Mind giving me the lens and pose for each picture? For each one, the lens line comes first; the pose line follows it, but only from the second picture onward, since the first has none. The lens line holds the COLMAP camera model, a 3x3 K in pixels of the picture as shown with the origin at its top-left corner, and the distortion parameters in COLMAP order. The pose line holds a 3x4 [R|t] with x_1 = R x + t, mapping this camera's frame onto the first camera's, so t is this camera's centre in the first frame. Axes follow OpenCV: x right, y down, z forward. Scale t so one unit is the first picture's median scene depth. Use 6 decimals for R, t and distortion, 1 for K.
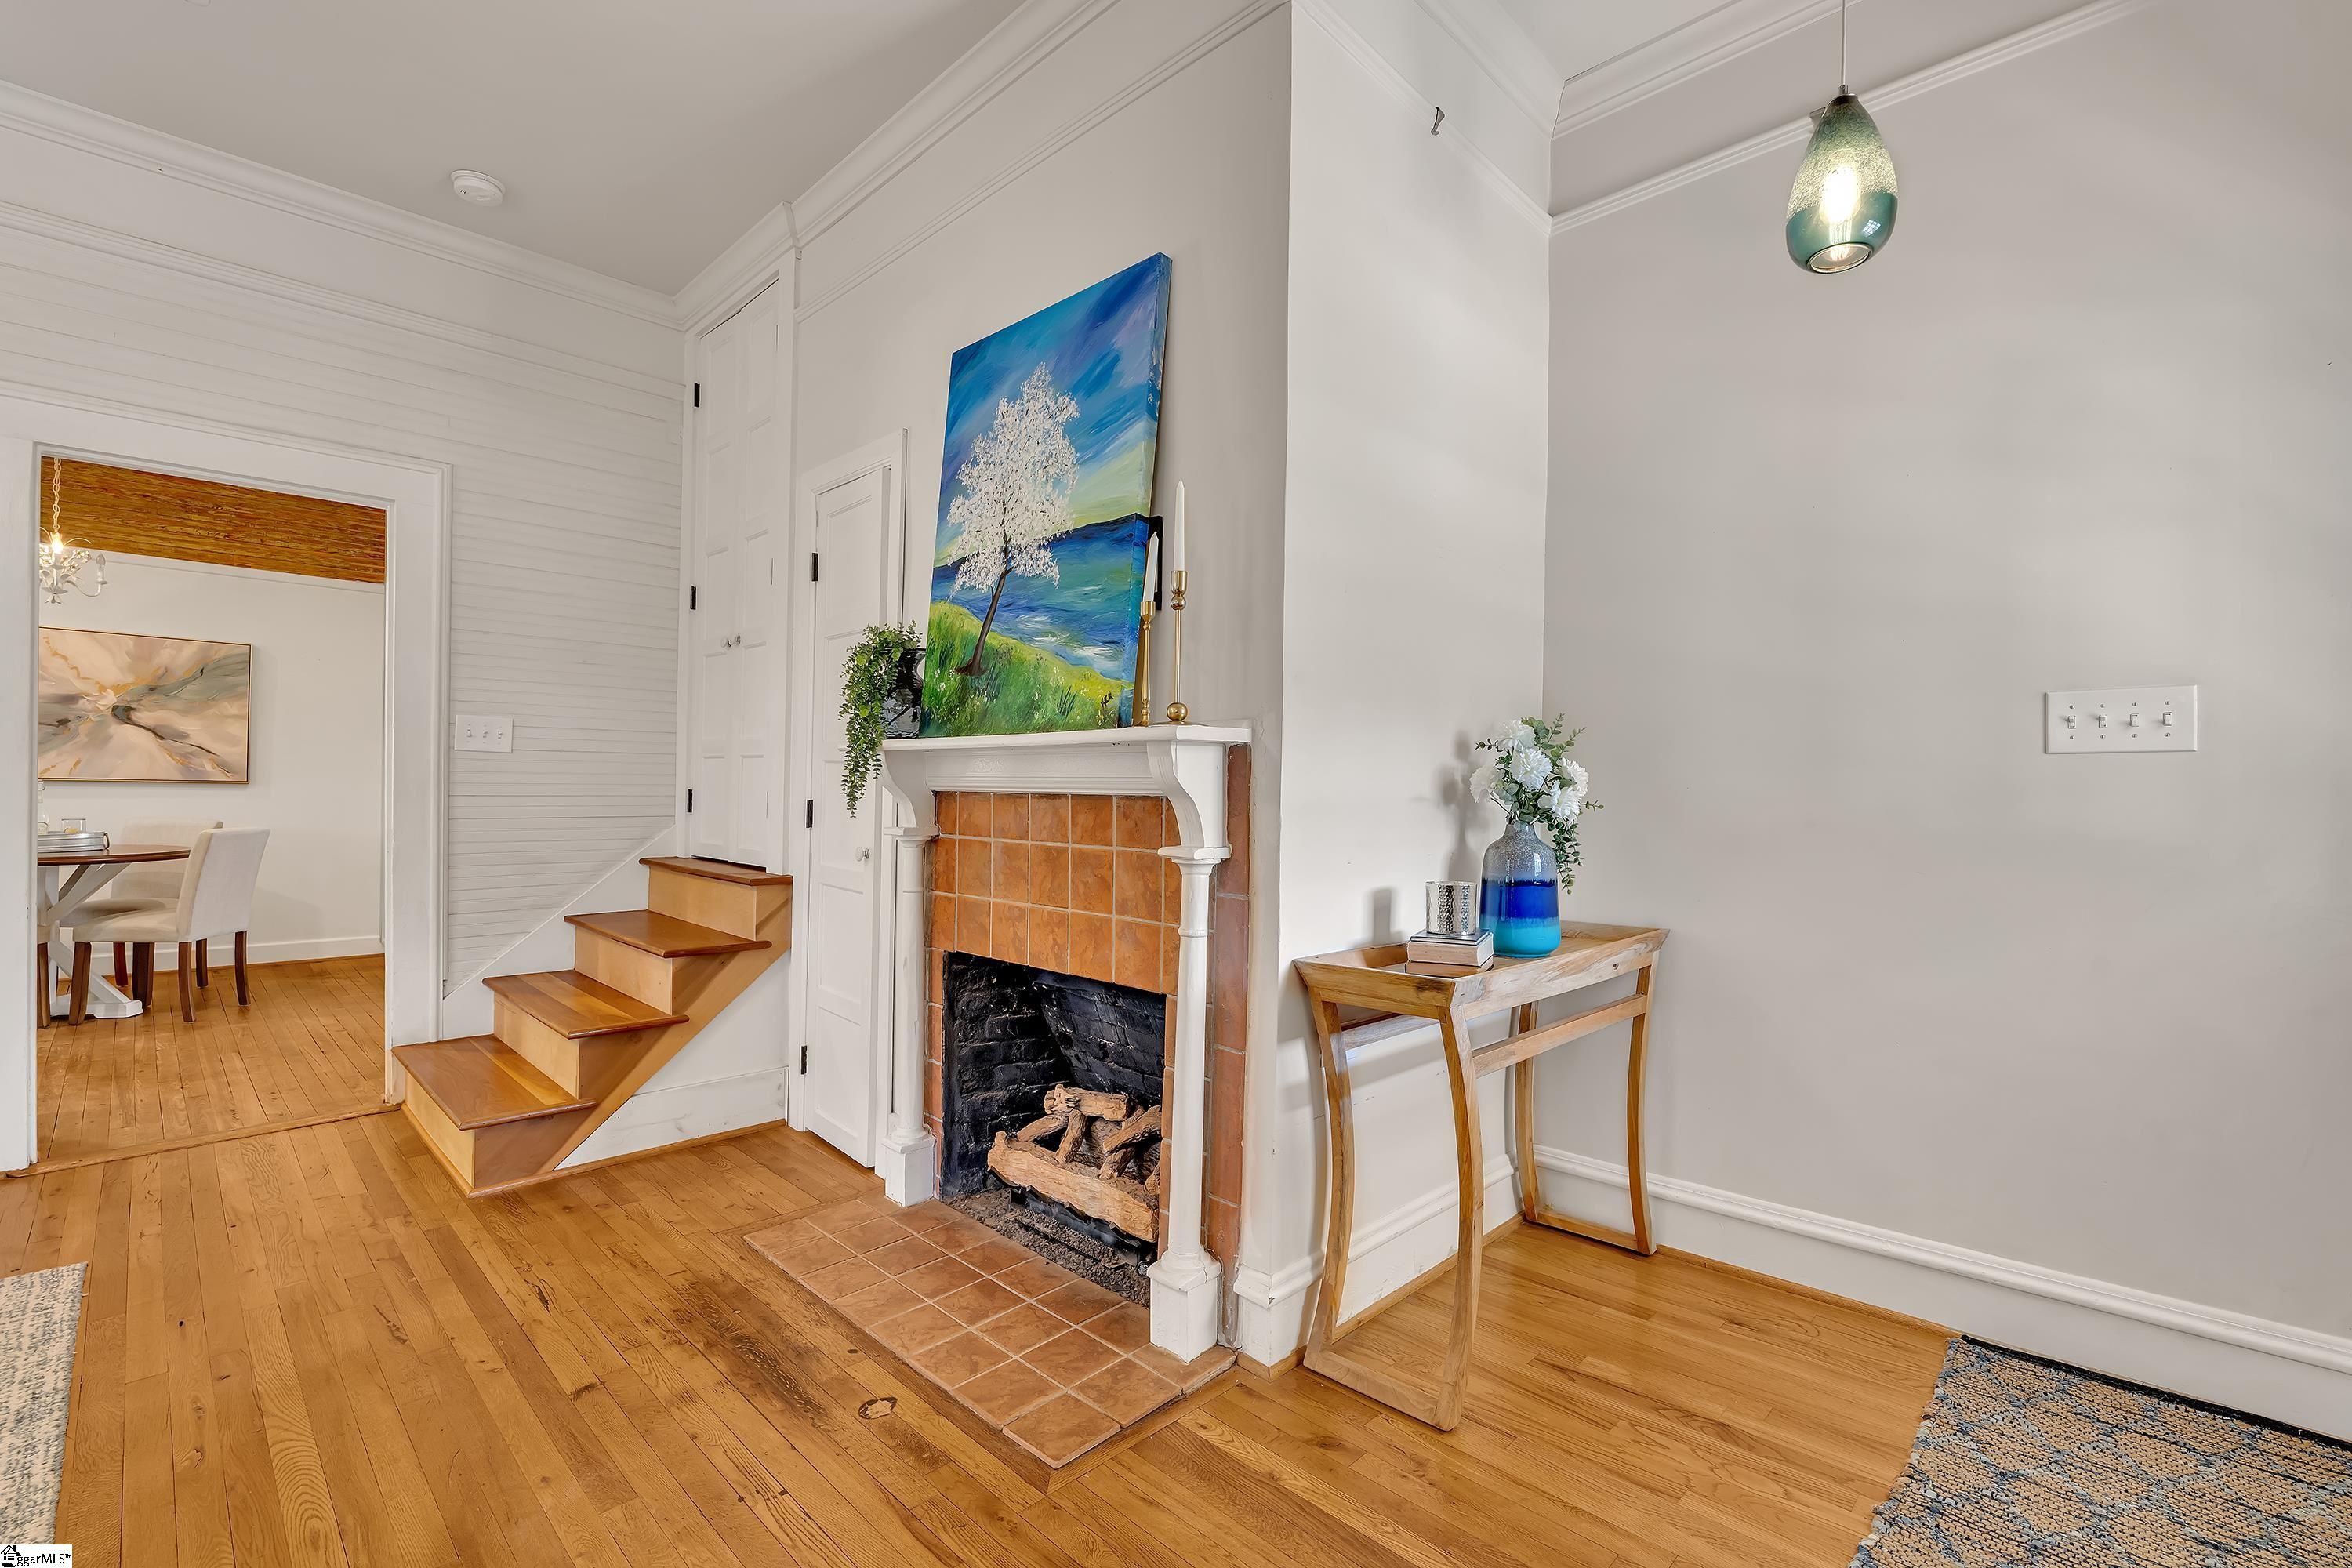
lens RADIAL K [[1036.5, 0, 1164.4], [0, 1036.5, 786.5], [0, 0, 1]] dist [-0.005573, 0.000945]
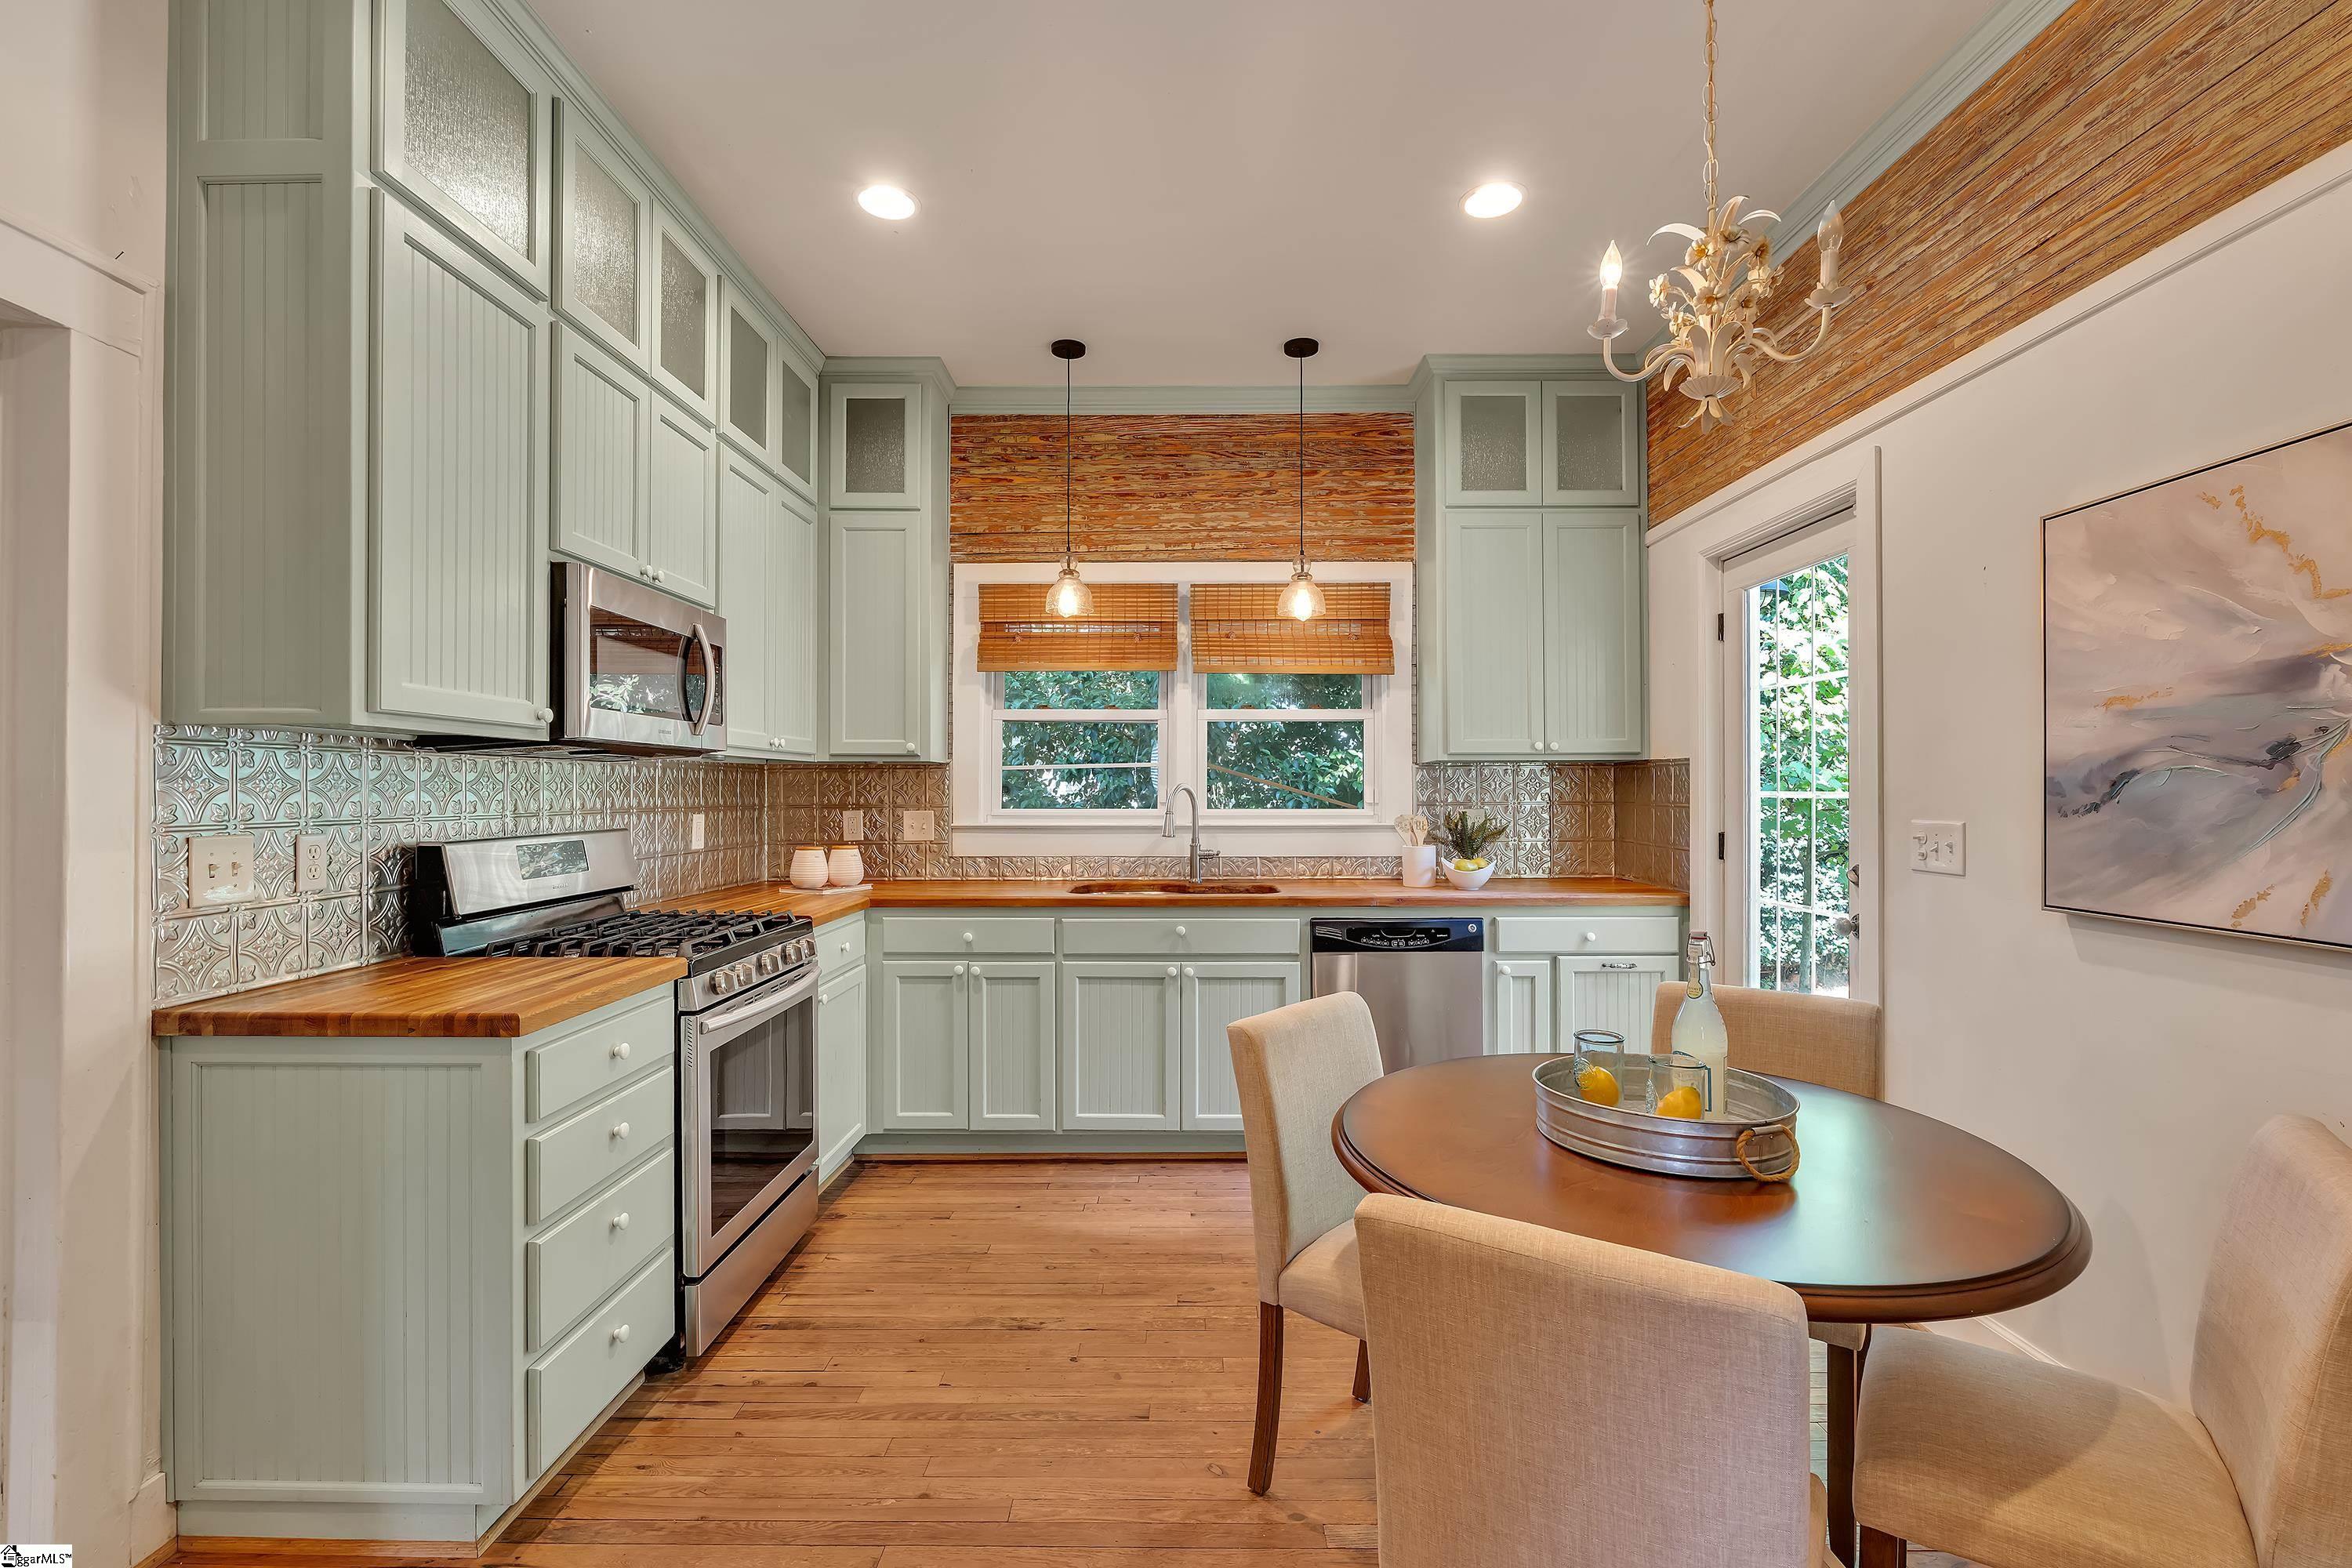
lens RADIAL K [[1036.5, 0, 1180.6], [0, 1036.5, 786.6], [0, 0, 1]] dist [-0.005573, 0.000945]
pose [[-0.713957, -0.021348, -0.699864, -1.315225], [-0.011244, 0.999756, -0.019026, -0.089852], [0.700099, -0.005715, -0.714023, 2.087663]]
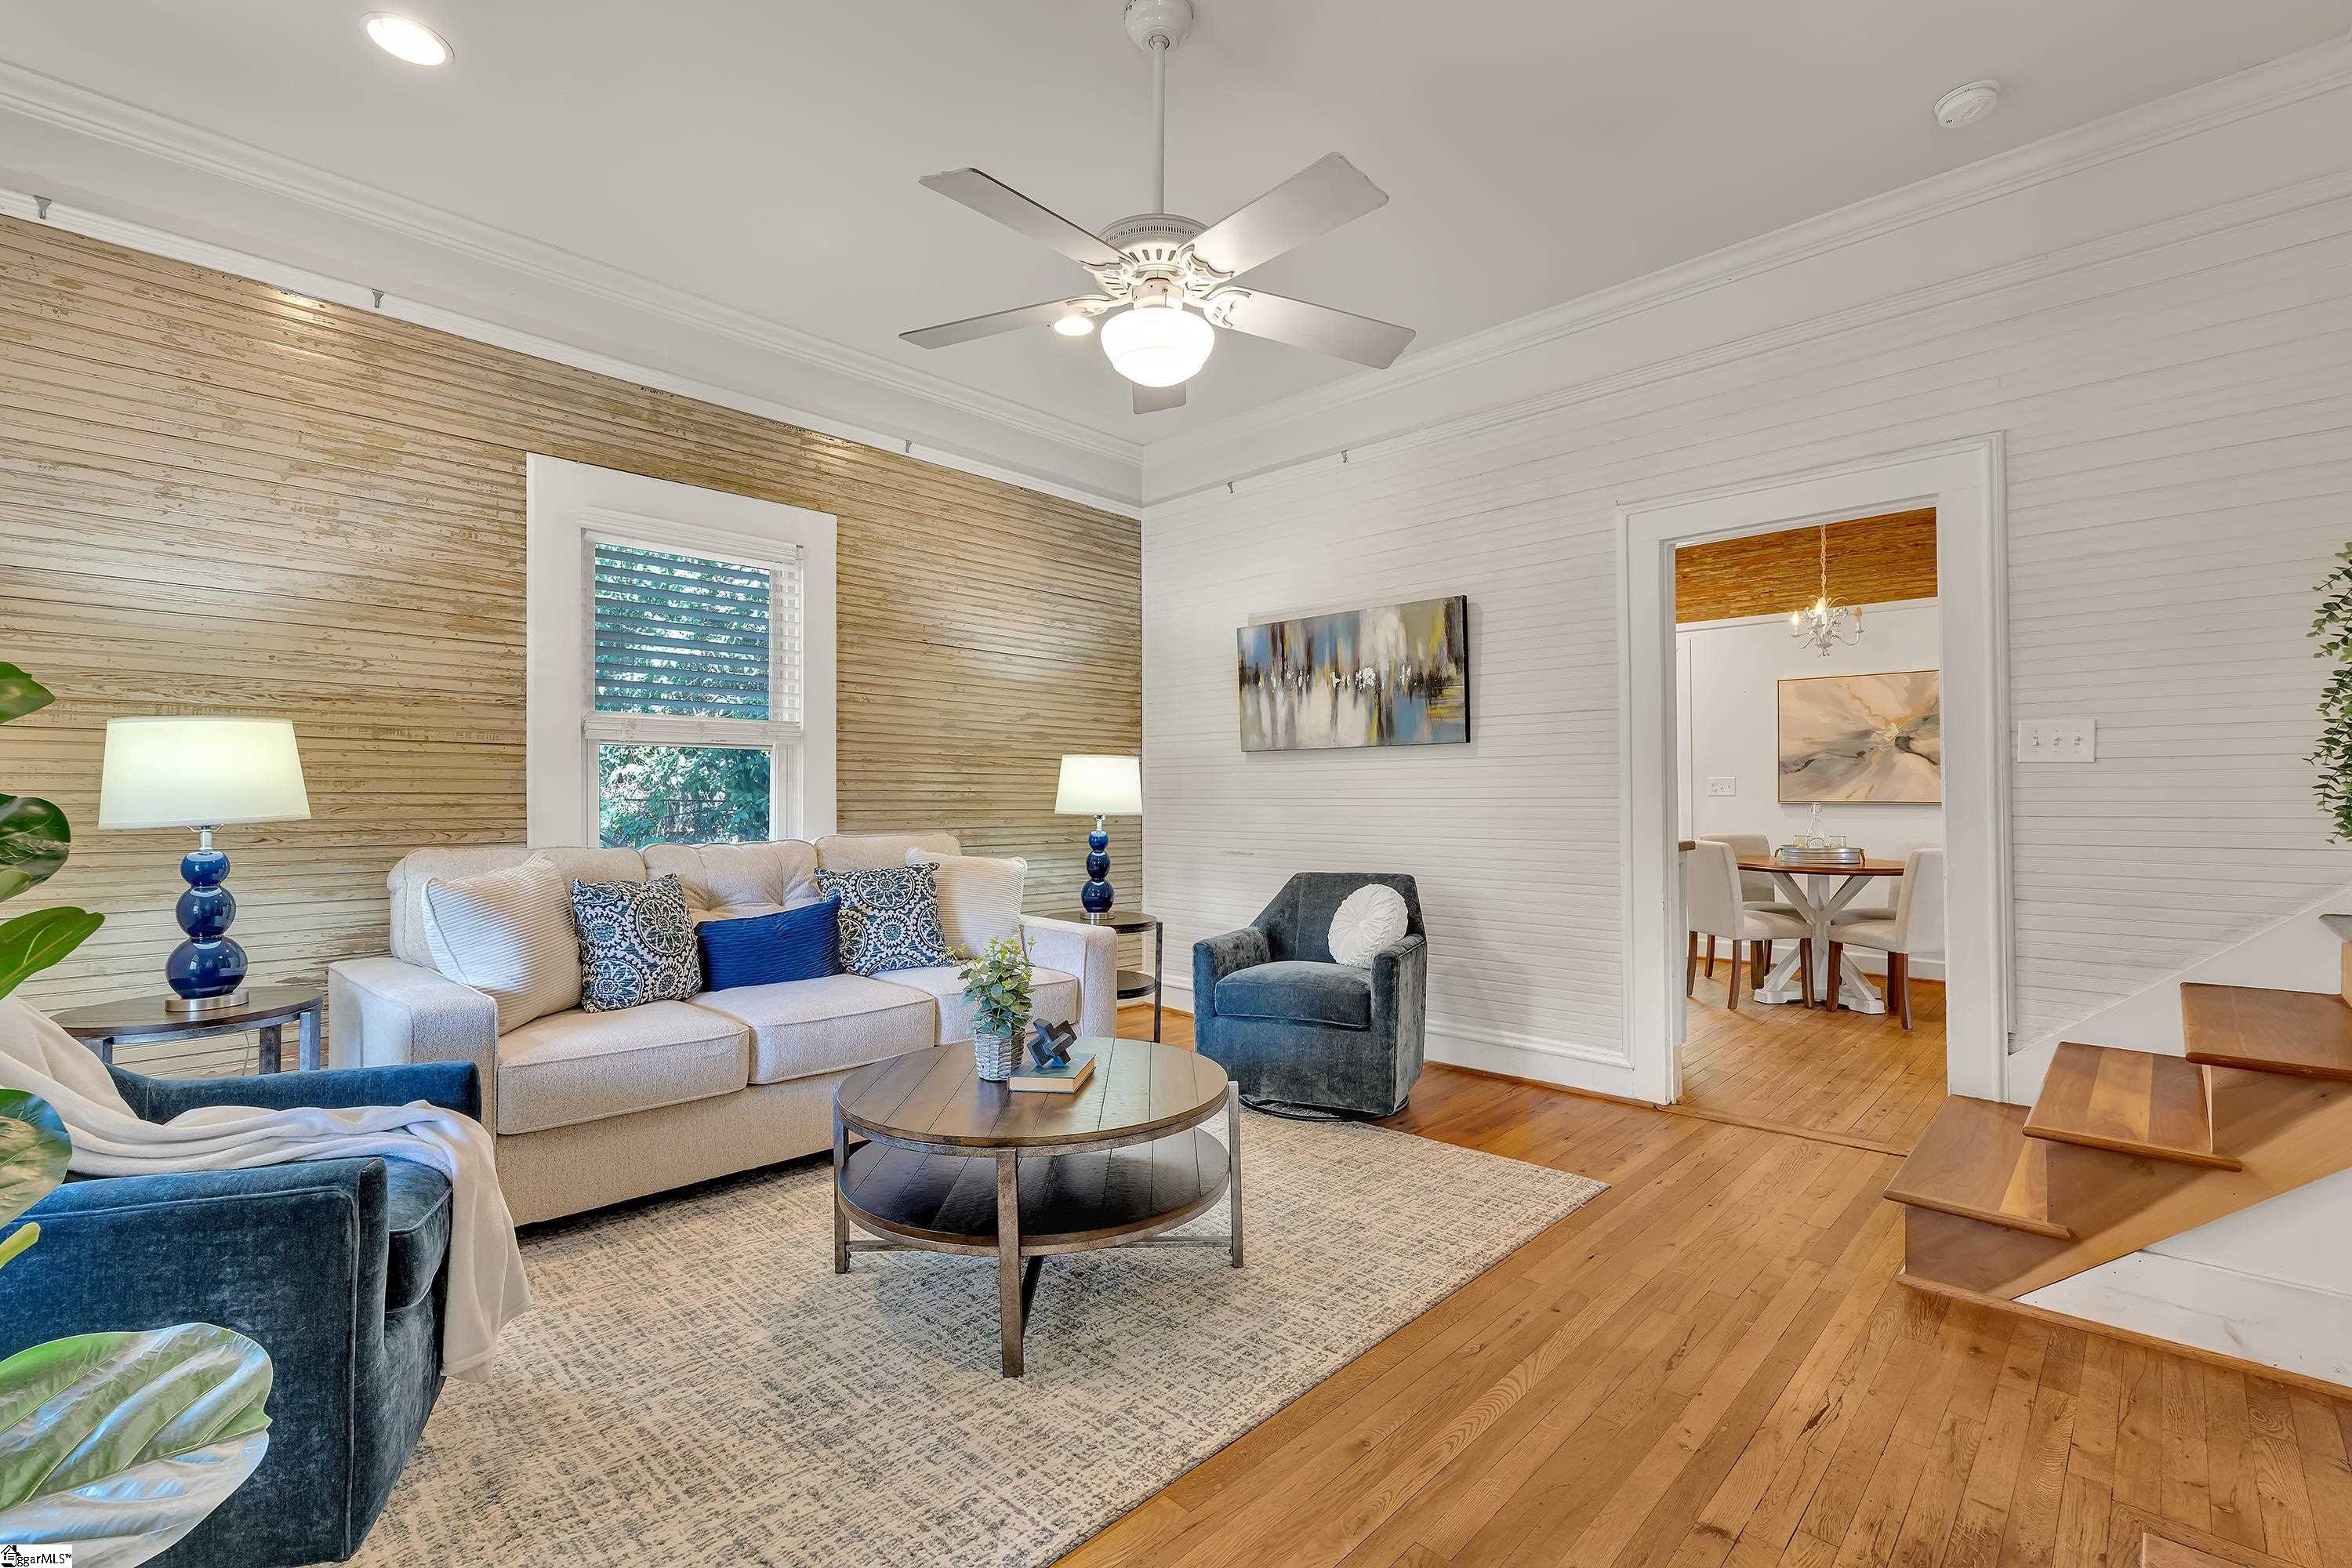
lens RADIAL K [[1036.5, 0, 1178.7], [0, 1036.5, 787.8], [0, 0, 1]] dist [-0.005573, 0.000945]
pose [[0.024012, -0.024340, -0.999415, 0.198025], [0.002601, 0.999702, -0.024285, 0.005632], [0.999708, -0.002016, 0.024068, 0.405606]]
